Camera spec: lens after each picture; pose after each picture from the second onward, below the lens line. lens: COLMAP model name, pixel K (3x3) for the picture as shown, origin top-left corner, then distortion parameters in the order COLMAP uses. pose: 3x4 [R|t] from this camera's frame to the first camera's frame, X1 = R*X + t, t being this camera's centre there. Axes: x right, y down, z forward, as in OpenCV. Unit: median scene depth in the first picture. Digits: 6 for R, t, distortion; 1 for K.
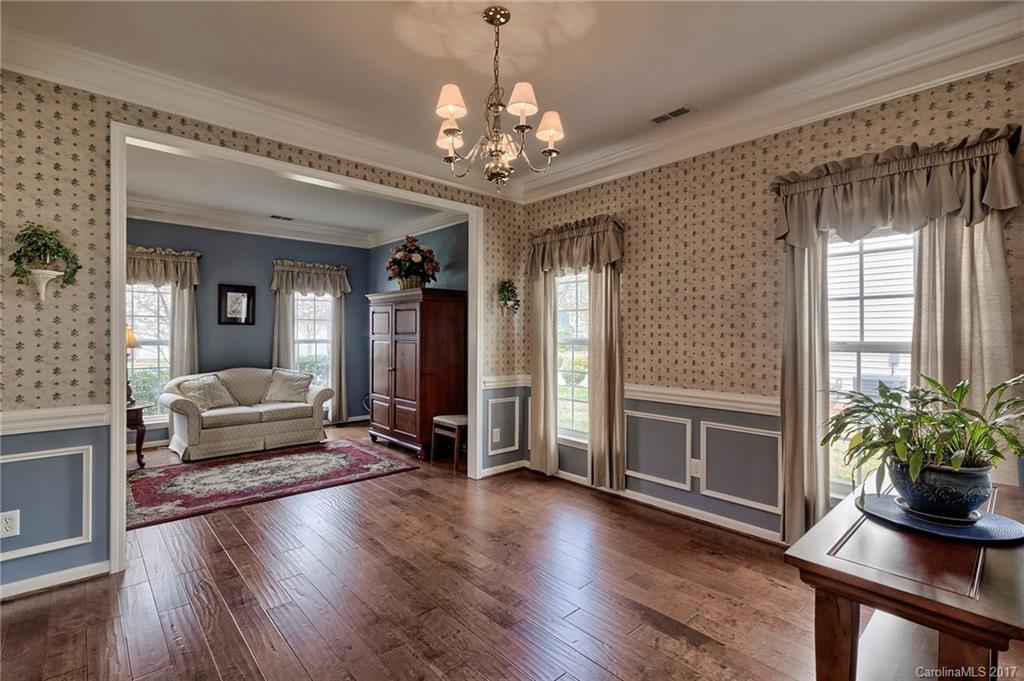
lens RADIAL K [[474.6, 0, 518.0], [0, 474.6, 343.2], [0, 0, 1]] dist [0.002074, -0.000172]
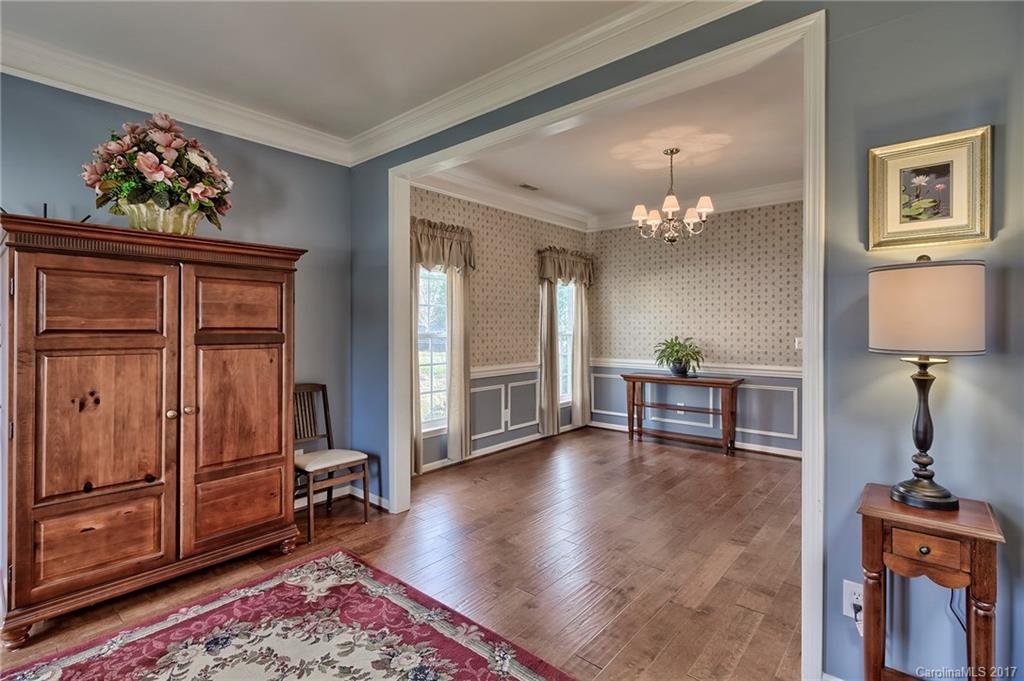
lens RADIAL K [[474.6, 0, 490.7], [0, 474.6, 340.4], [0, 0, 1]] dist [0.002074, -0.000172]
pose [[-0.087599, -0.029689, 0.995713, -0.931332], [0.021345, 0.999270, 0.031673, -0.023153], [-0.995927, 0.024029, -0.086902, 0.962447]]
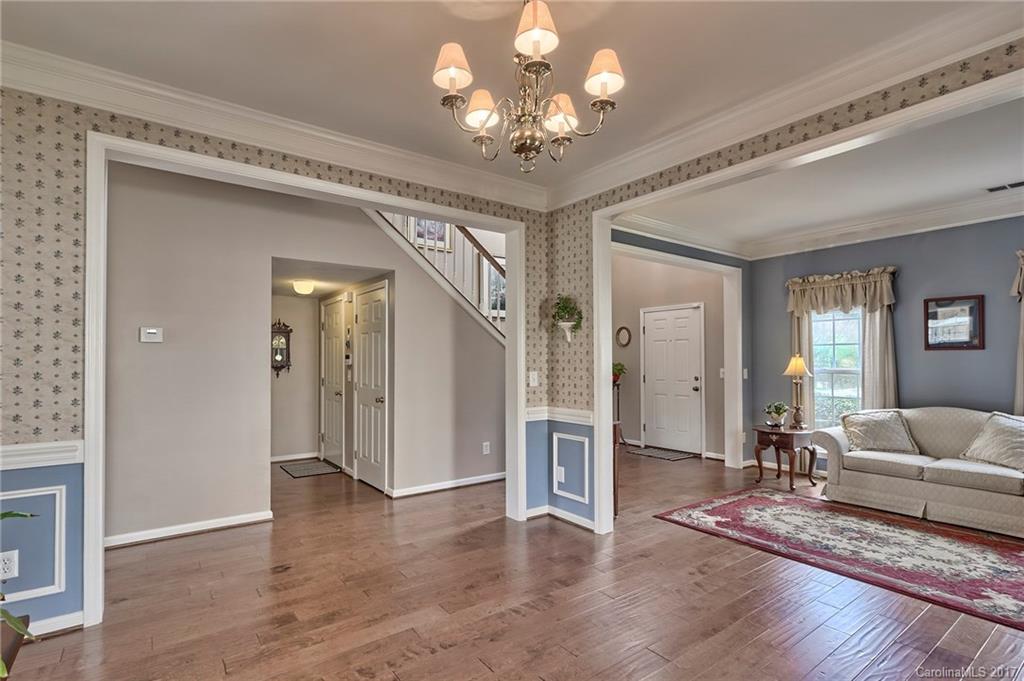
lens RADIAL K [[474.6, 0, 494.8], [0, 474.6, 357.7], [0, 0, 1]] dist [0.002074, -0.000172]
pose [[-0.132614, -0.020499, -0.990956, 0.361882], [-0.017476, 0.999679, -0.018340, 0.000301], [0.991014, 0.014886, -0.132929, 0.548494]]
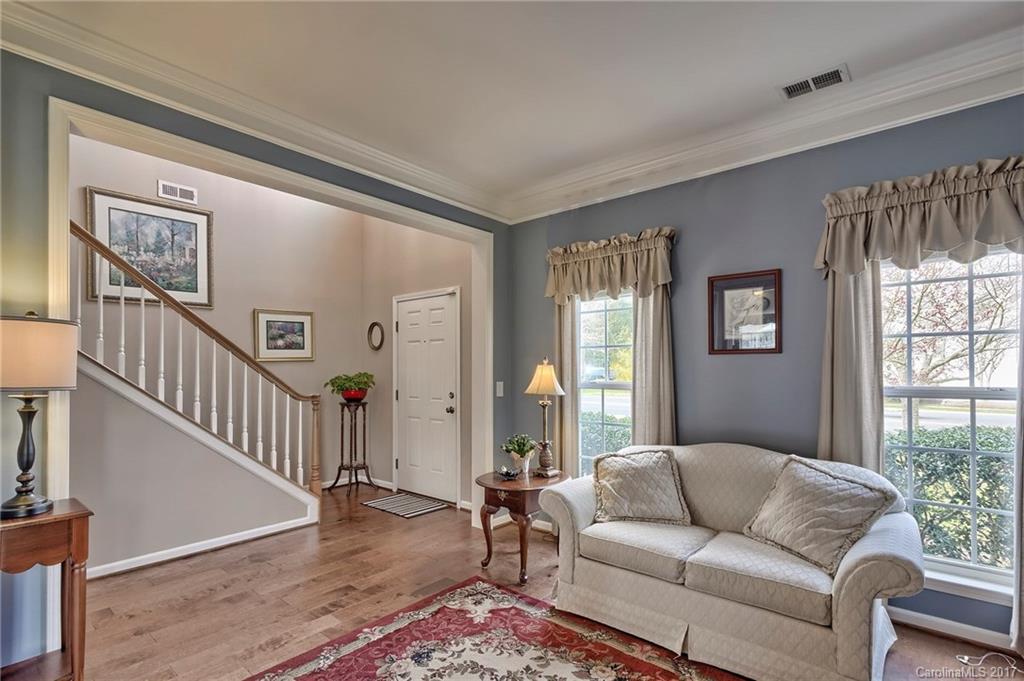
lens RADIAL K [[474.6, 0, 503.6], [0, 474.6, 369.9], [0, 0, 1]] dist [0.002074, -0.000172]
pose [[0.106554, -0.010983, -0.994246, -0.183991], [-0.013536, 0.999830, -0.012496, -0.018051], [0.994215, 0.014790, 0.106387, 1.008851]]
